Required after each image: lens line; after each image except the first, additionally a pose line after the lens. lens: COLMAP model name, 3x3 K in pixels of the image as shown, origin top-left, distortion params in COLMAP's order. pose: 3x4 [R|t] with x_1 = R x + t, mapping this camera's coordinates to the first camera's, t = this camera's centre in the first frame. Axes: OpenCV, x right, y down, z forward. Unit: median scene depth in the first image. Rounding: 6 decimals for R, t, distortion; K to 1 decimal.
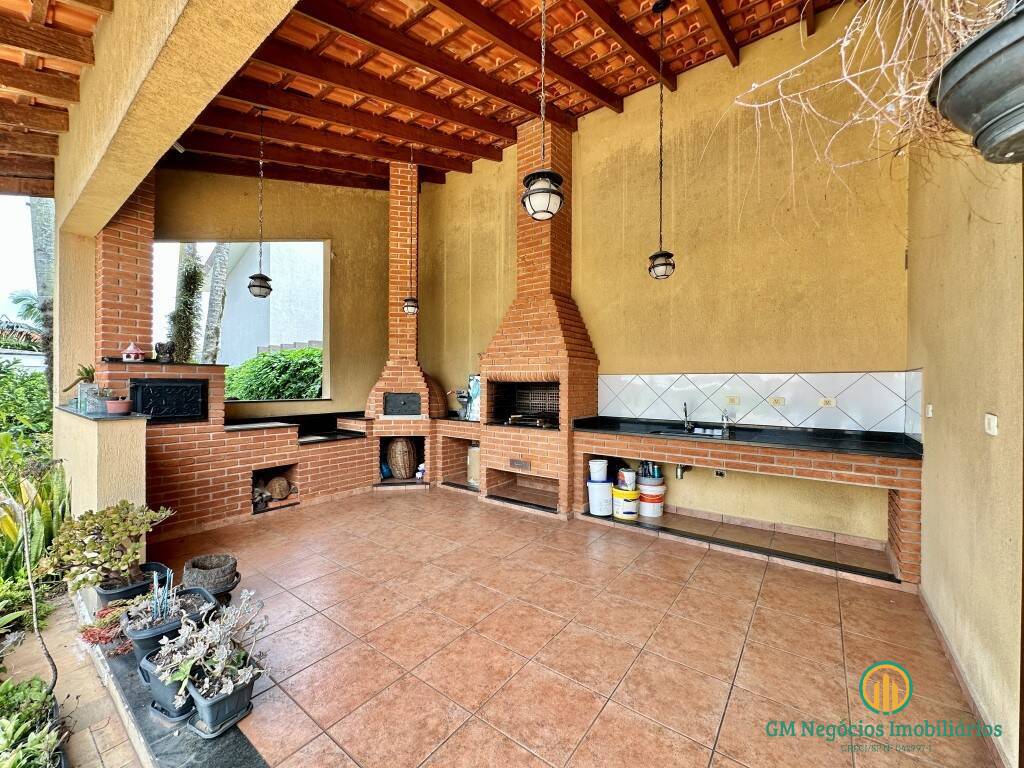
lens RADIAL K [[408.3, 0, 508.5], [0, 408.3, 381.0], [0, 0, 1]] dist [-0.004158, -0.000822]
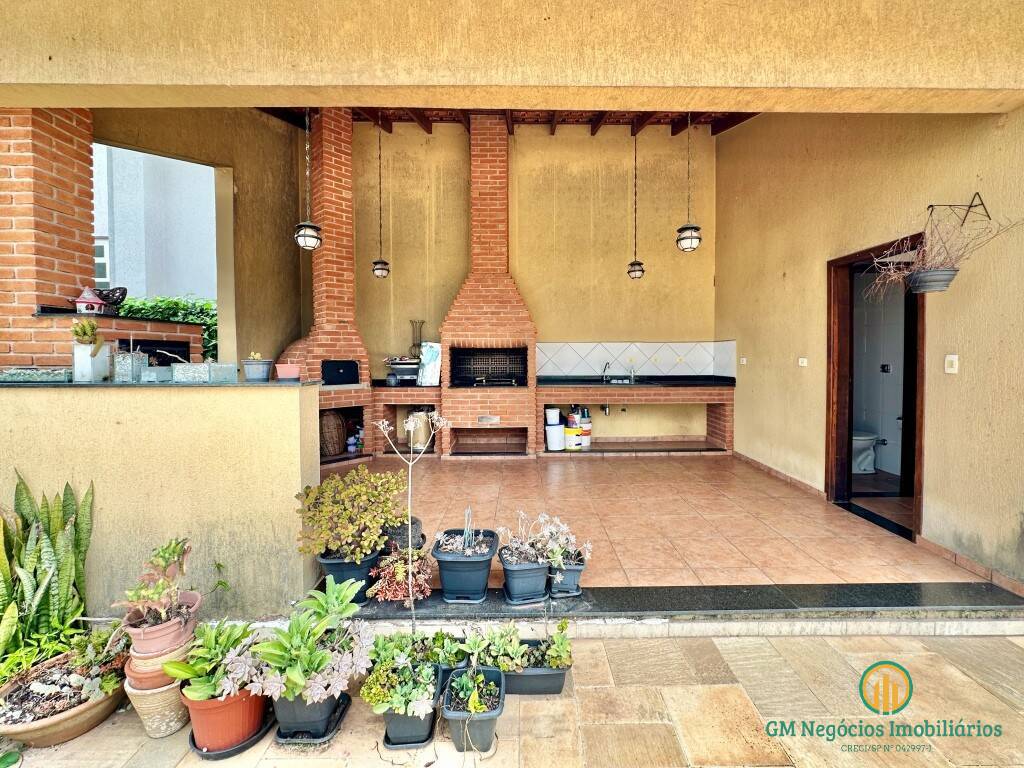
lens RADIAL K [[446.9, 0, 508.4], [0, 446.9, 362.3], [0, 0, 1]] dist [-0.008559, 0.000024]
pose [[0.789605, -0.016053, 0.613405, -0.755054], [0.002727, 0.999740, 0.022653, 0.015604], [-0.613609, -0.016215, 0.789443, -0.022850]]
